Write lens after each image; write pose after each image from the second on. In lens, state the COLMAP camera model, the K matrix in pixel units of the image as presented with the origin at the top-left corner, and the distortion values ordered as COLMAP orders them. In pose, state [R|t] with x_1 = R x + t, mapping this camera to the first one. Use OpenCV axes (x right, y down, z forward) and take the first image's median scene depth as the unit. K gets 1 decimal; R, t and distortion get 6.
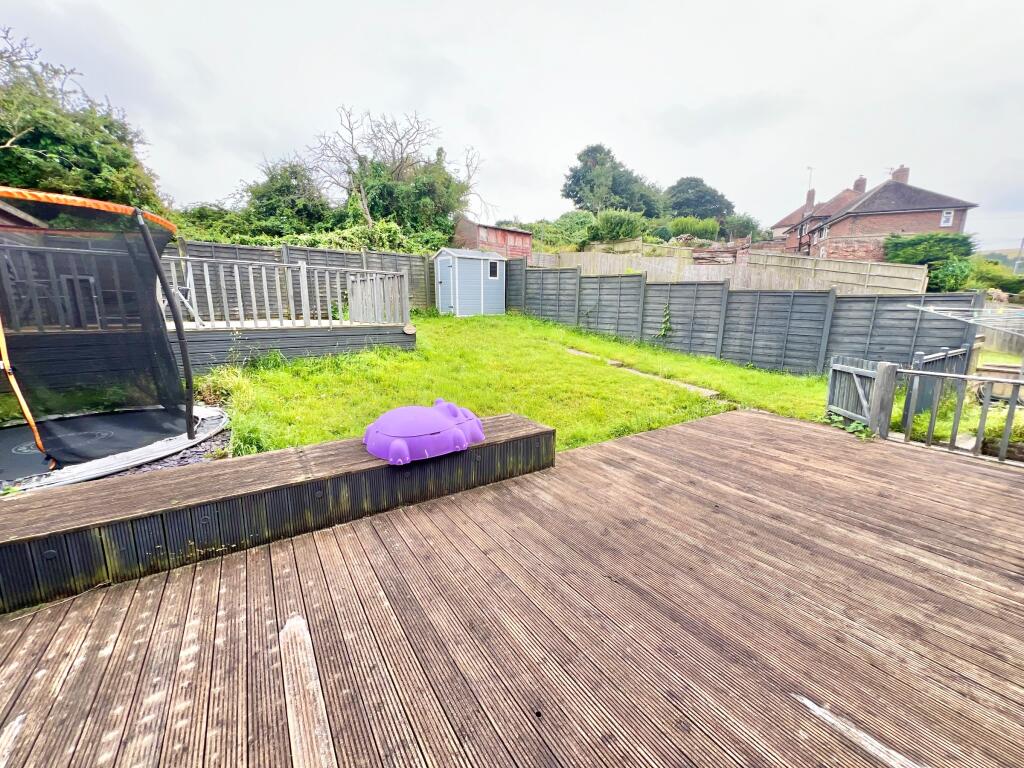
lens RADIAL K [[410.3, 0, 506.6], [0, 410.3, 383.1], [0, 0, 1]] dist [-0.003420, 0.000774]
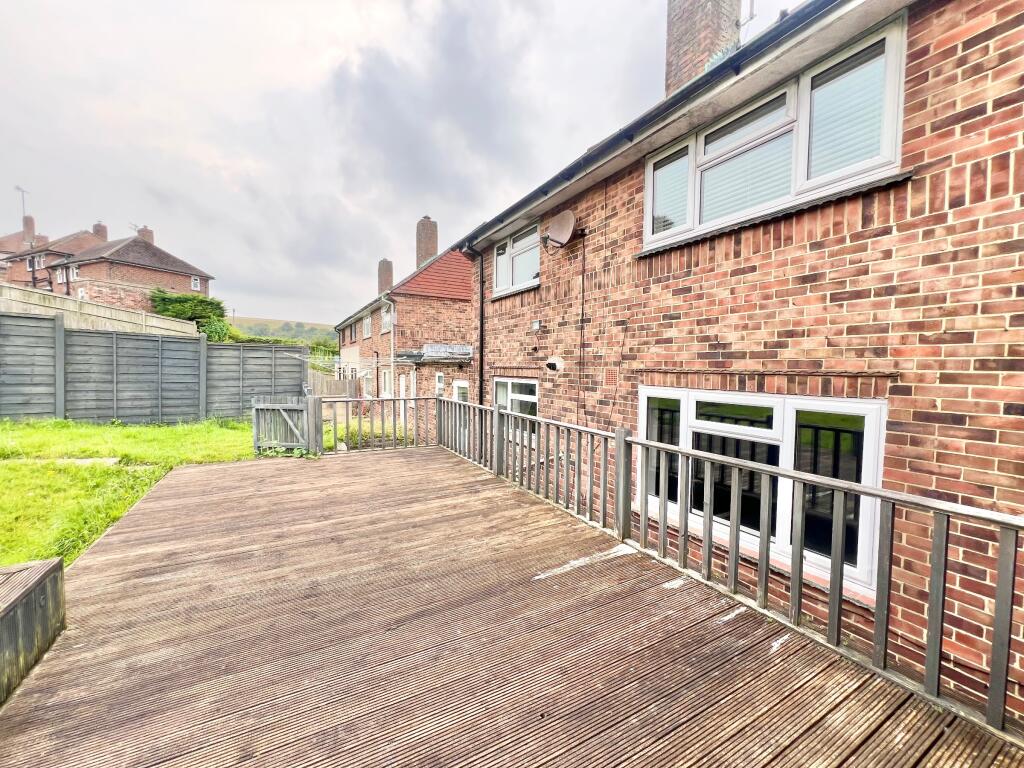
lens RADIAL K [[410.3, 0, 516.3], [0, 410.3, 385.2], [0, 0, 1]] dist [-0.003420, 0.000774]
pose [[0.063493, -0.049683, 0.996745, -0.187750], [0.167654, 0.985097, 0.038423, -0.016140], [-0.983799, 0.164668, 0.070877, 0.171471]]
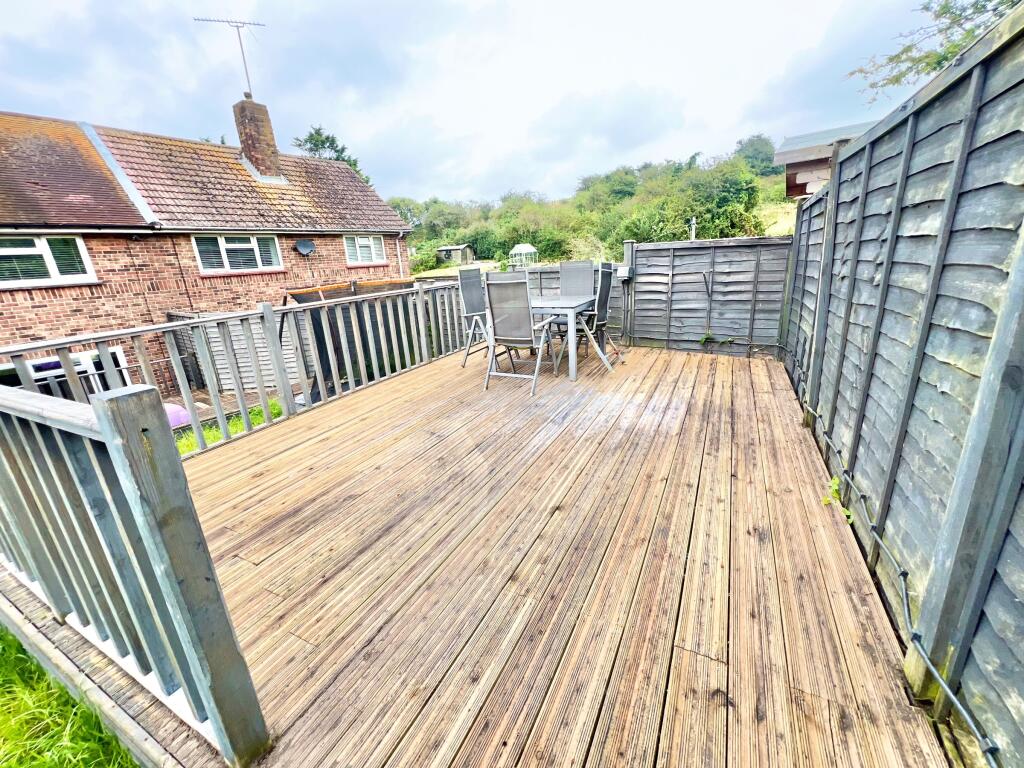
lens RADIAL K [[410.3, 0, 513.6], [0, 410.3, 384.7], [0, 0, 1]] dist [-0.003420, 0.000774]
pose [[-0.936373, 0.157119, -0.313878, -0.506361], [0.000298, 0.894579, 0.446911, -0.358352], [0.351007, 0.418381, -0.837706, 1.308977]]
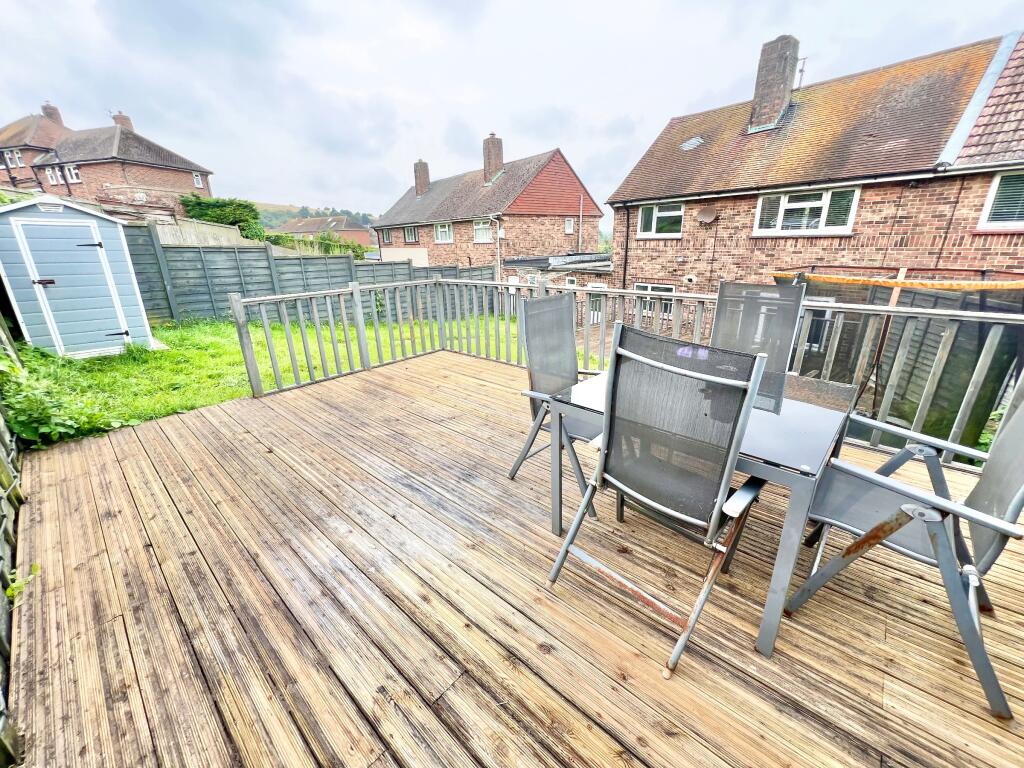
lens RADIAL K [[410.3, 0, 513.2], [0, 410.3, 388.1], [0, 0, 1]] dist [-0.003420, 0.000774]
pose [[-0.093226, -0.342051, 0.935045, -0.965450], [0.201571, 0.913204, 0.354159, -0.313039], [-0.975027, 0.221495, -0.016187, 0.900742]]
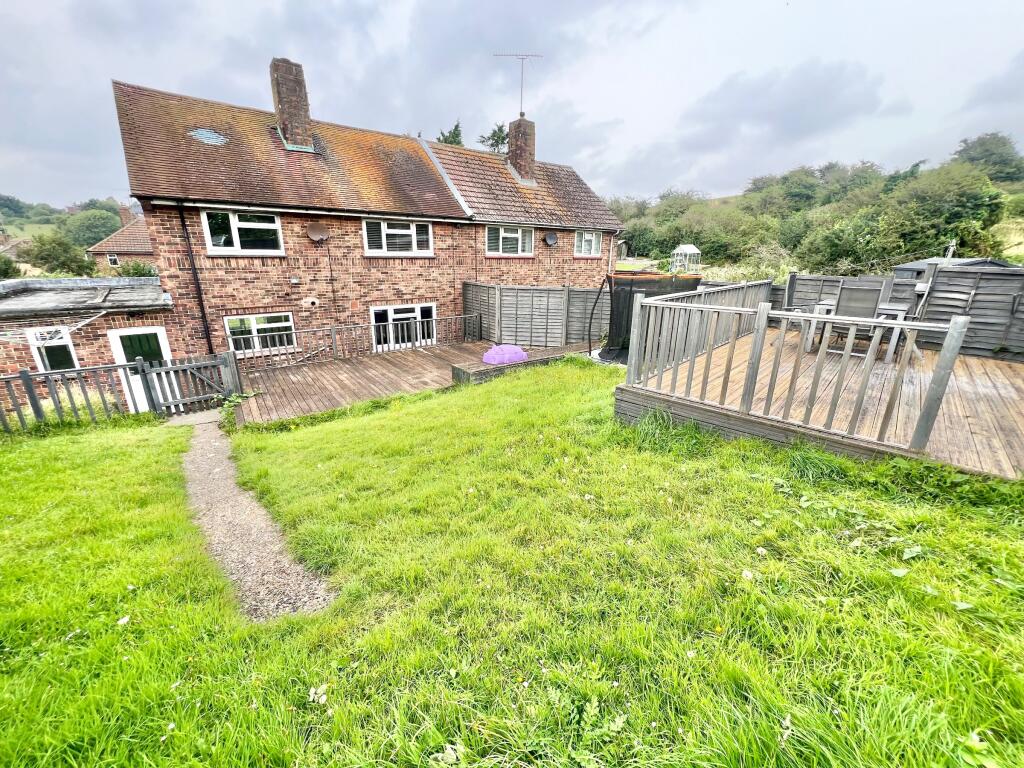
lens RADIAL K [[410.3, 0, 515.4], [0, 410.3, 383.6], [0, 0, 1]] dist [-0.003420, 0.000774]
pose [[-0.997696, 0.007657, -0.067408, -0.049519], [-0.024447, 0.886278, 0.462508, -0.412497], [0.063283, 0.463090, -0.884049, 1.501184]]
